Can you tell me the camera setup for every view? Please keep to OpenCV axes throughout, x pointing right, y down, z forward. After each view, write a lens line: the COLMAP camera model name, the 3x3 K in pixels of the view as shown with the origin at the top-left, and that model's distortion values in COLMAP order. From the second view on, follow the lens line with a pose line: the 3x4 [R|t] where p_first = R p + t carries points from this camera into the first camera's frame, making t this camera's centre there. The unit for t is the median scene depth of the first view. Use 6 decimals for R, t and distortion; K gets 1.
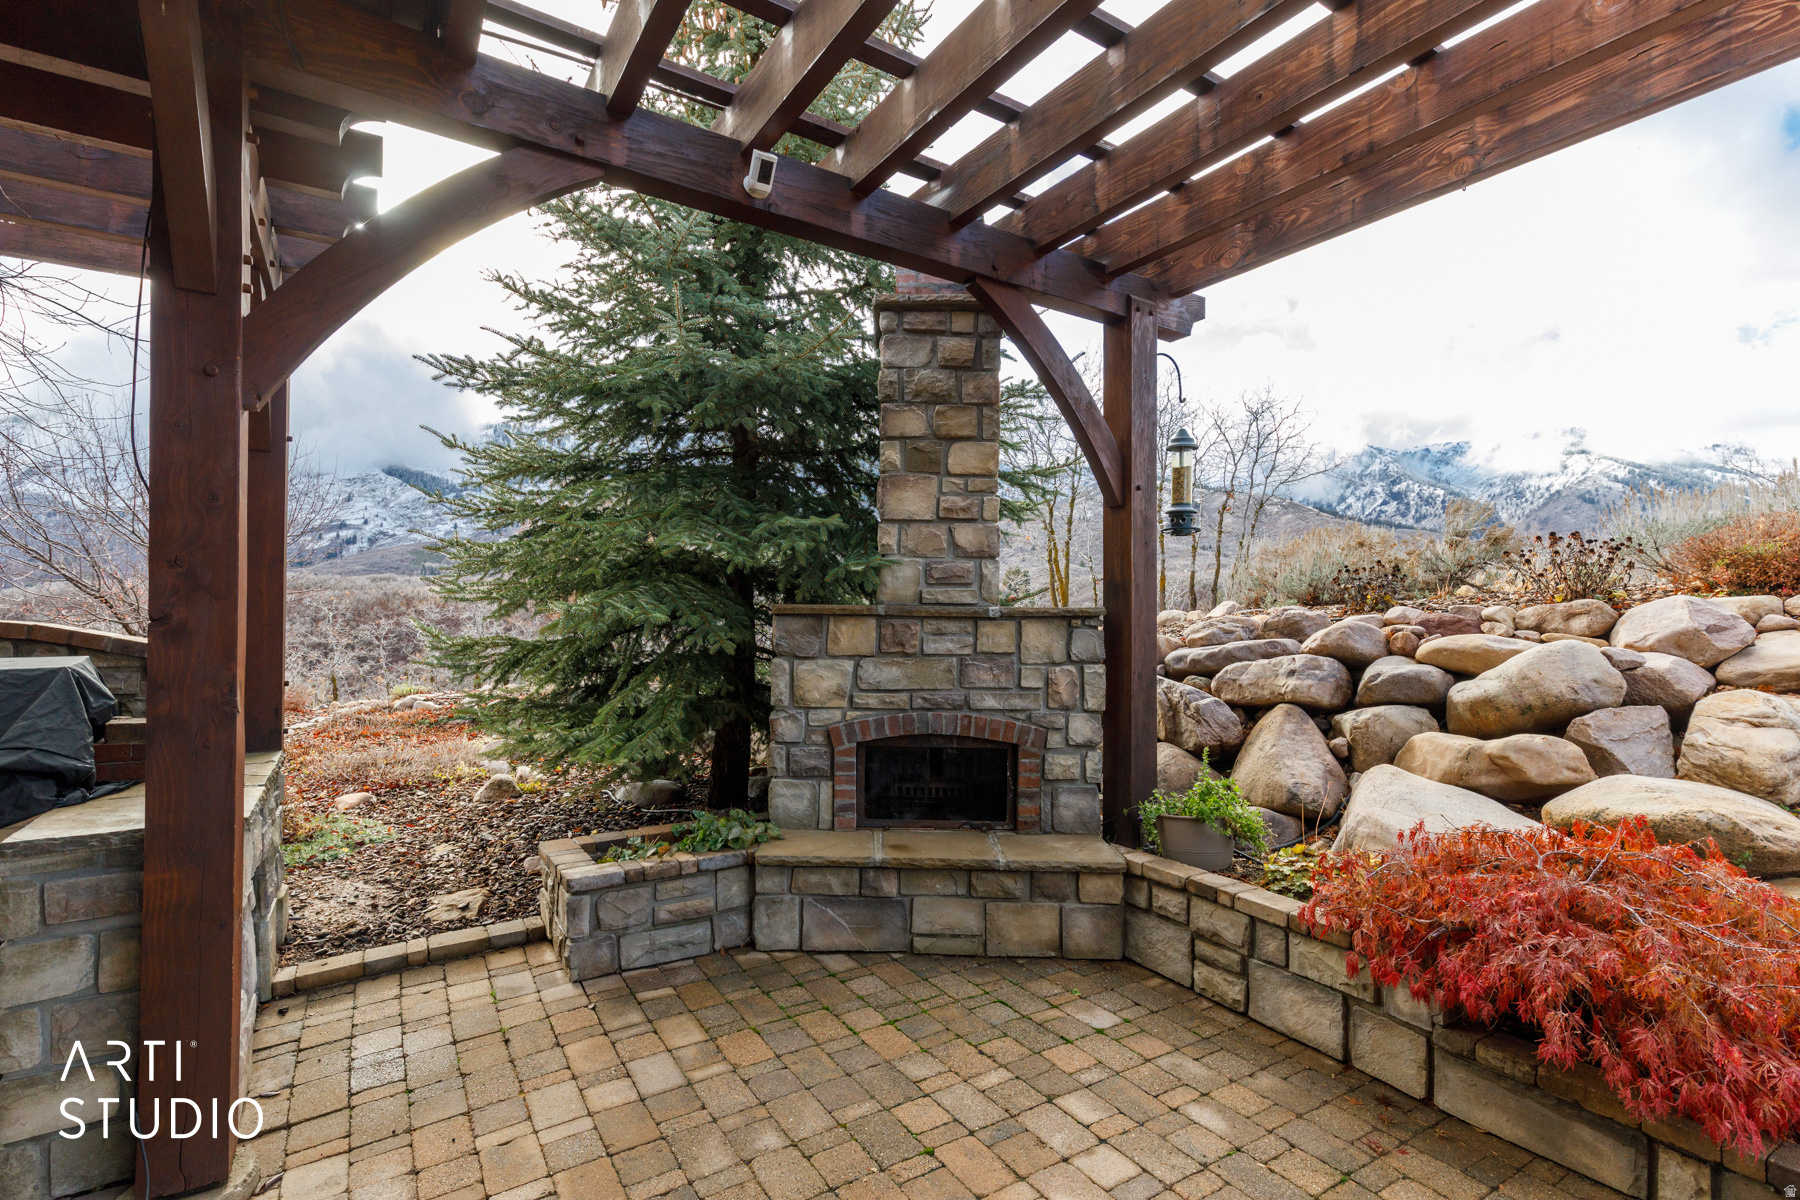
lens RADIAL K [[826.8, 0, 929.8], [0, 826.8, 605.9], [0, 0, 1]] dist [0.011822, -0.004427]
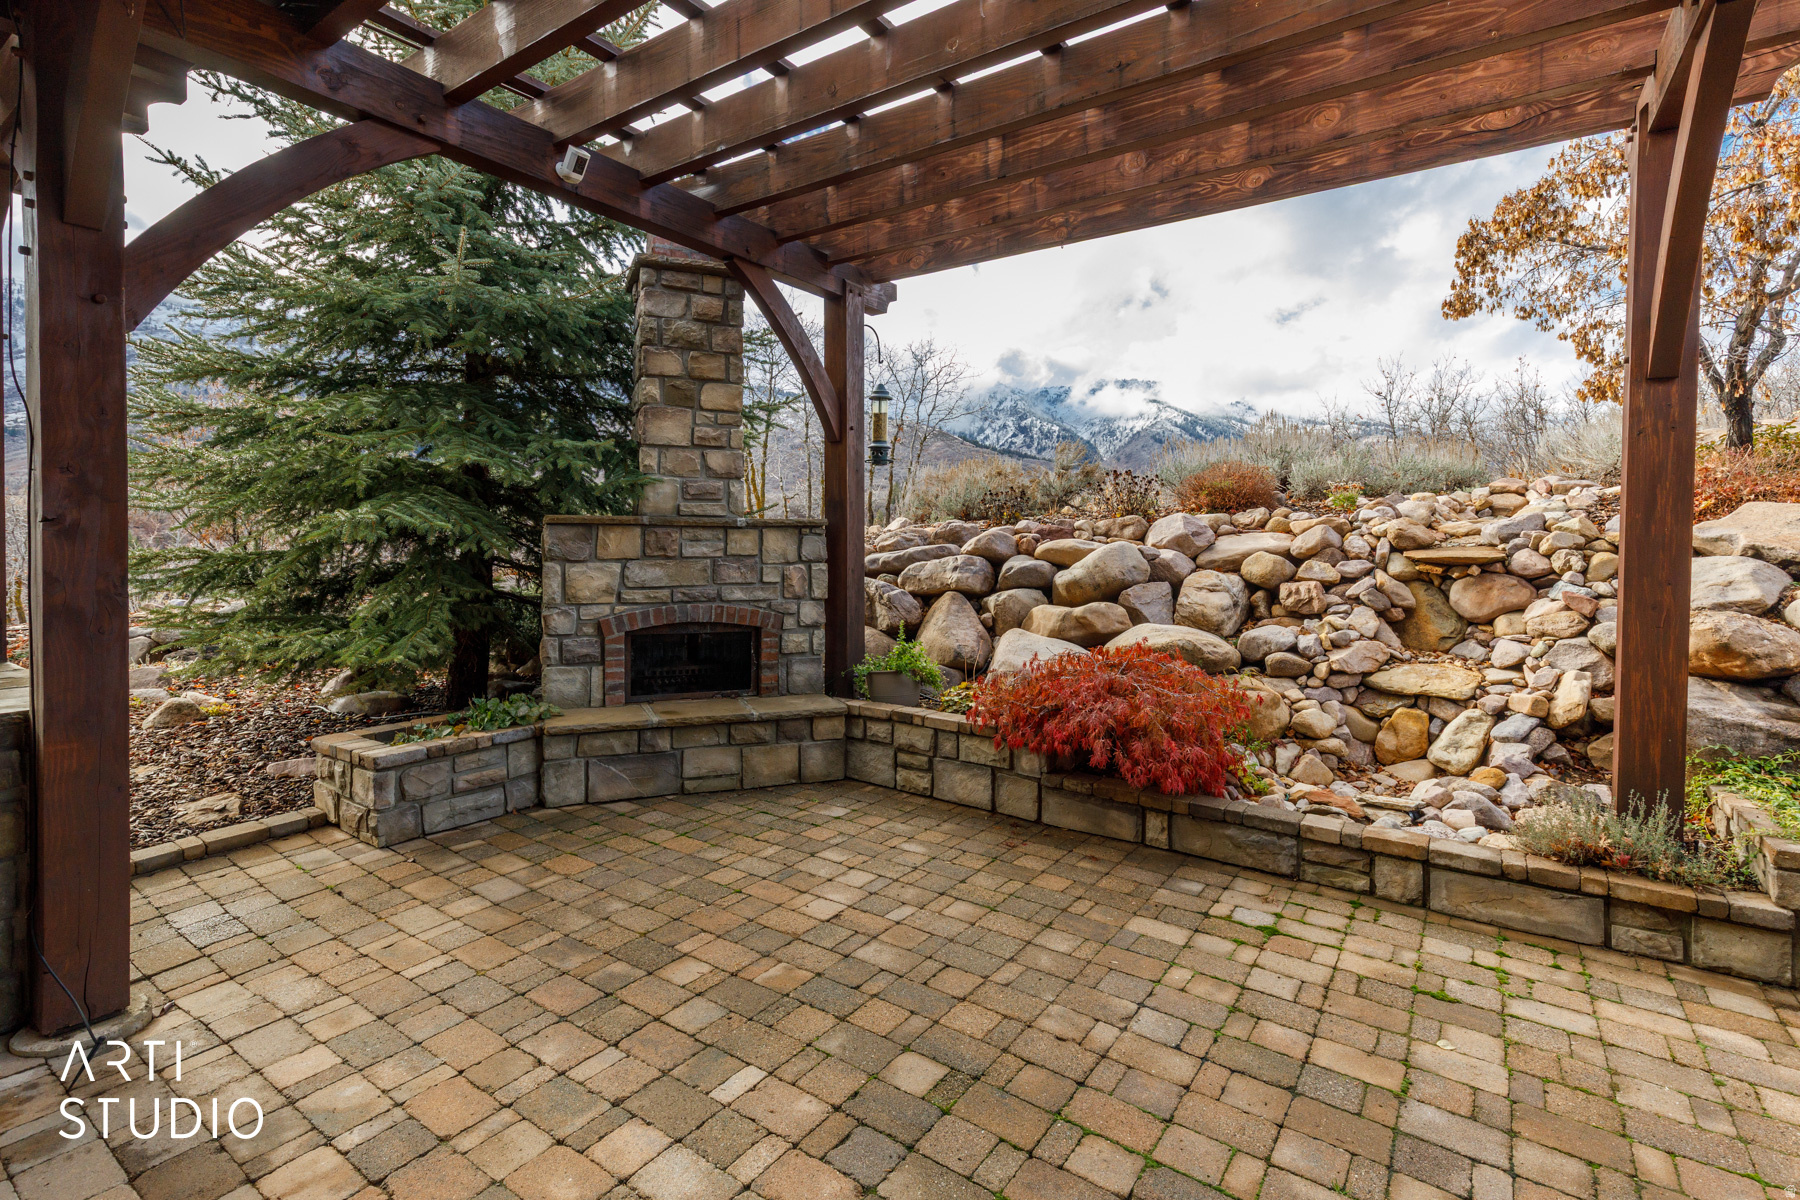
lens RADIAL K [[800.4, 0, 929.0], [0, 800.4, 539.9], [0, 0, 1]] dist [0.008116, -0.000600]
pose [[0.922634, -0.005959, 0.385630, -0.127209], [-0.001843, 0.999801, 0.019860, 0.009561], [-0.385672, -0.019034, 0.922440, -0.225257]]
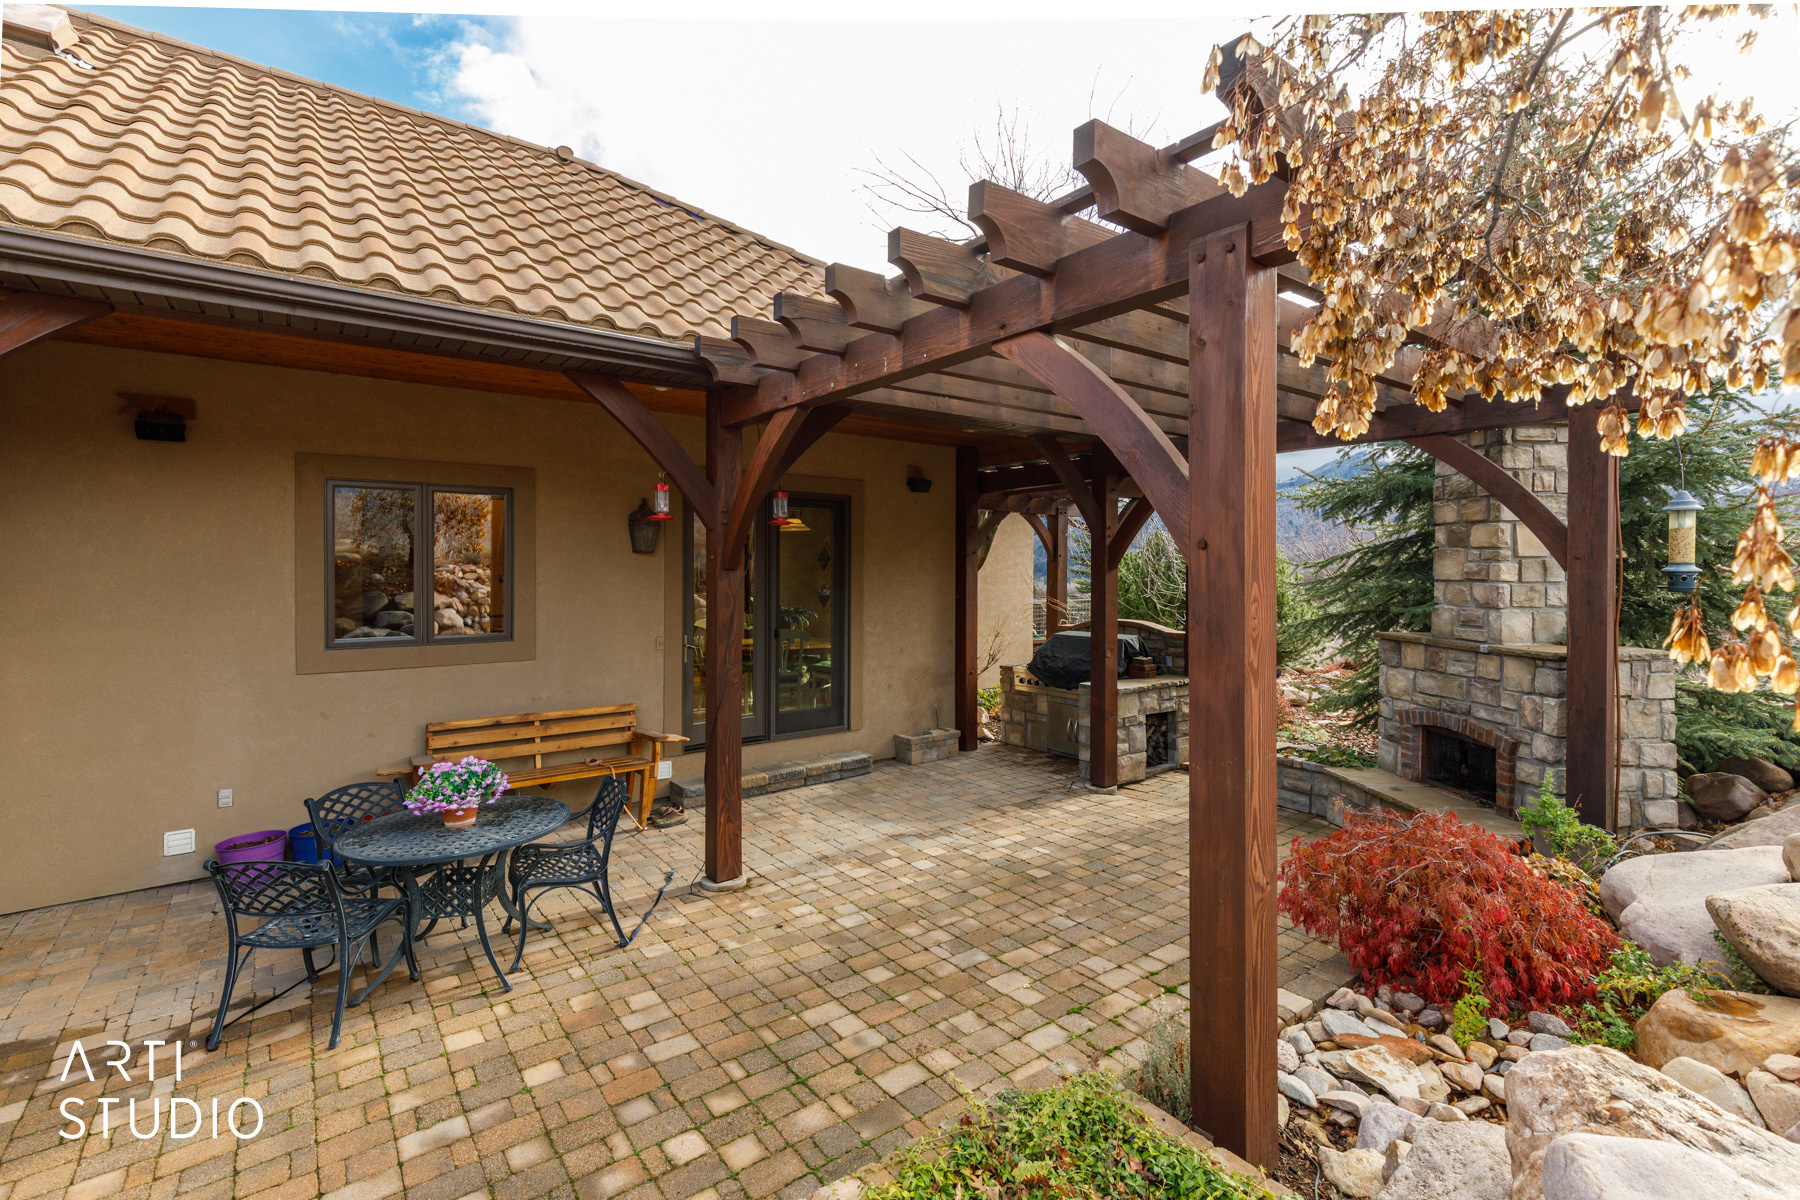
lens RADIAL K [[873.0, 0, 909.2], [0, 873.0, 538.3], [0, 0, 1]] dist [0.000671, 0.000076]
pose [[0.092653, -0.034092, -0.995115, 1.457137], [0.004407, 0.999418, -0.033829, -0.132708], [0.995689, -0.001251, 0.092749, -0.094119]]
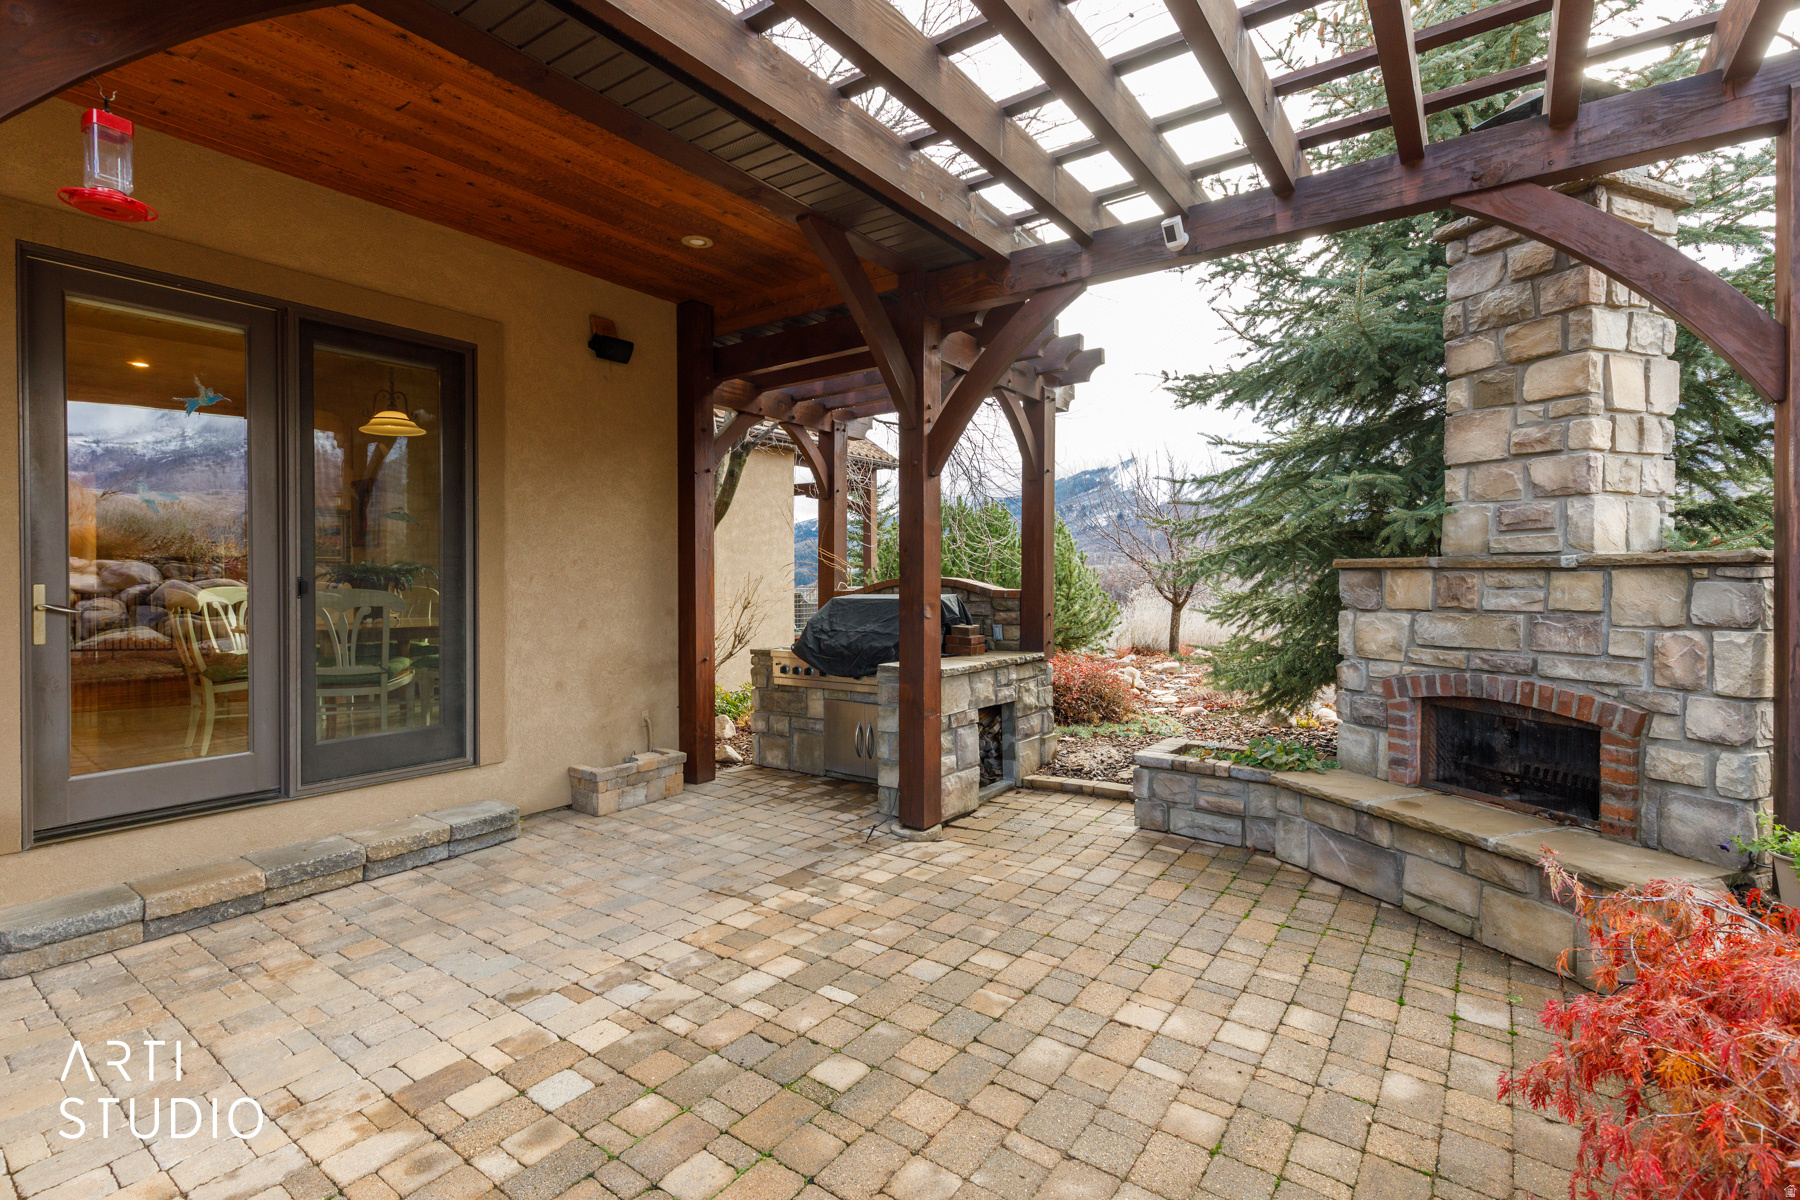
lens RADIAL K [[859.7, 0, 908.0], [0, 859.7, 574.3], [0, 0, 1]] dist [0.010373, -0.000519]
pose [[0.366378, -0.012757, -0.930378, 0.641700], [0.015984, 0.999845, -0.007415, 0.016530], [0.930329, -0.012154, 0.366525, 0.071311]]
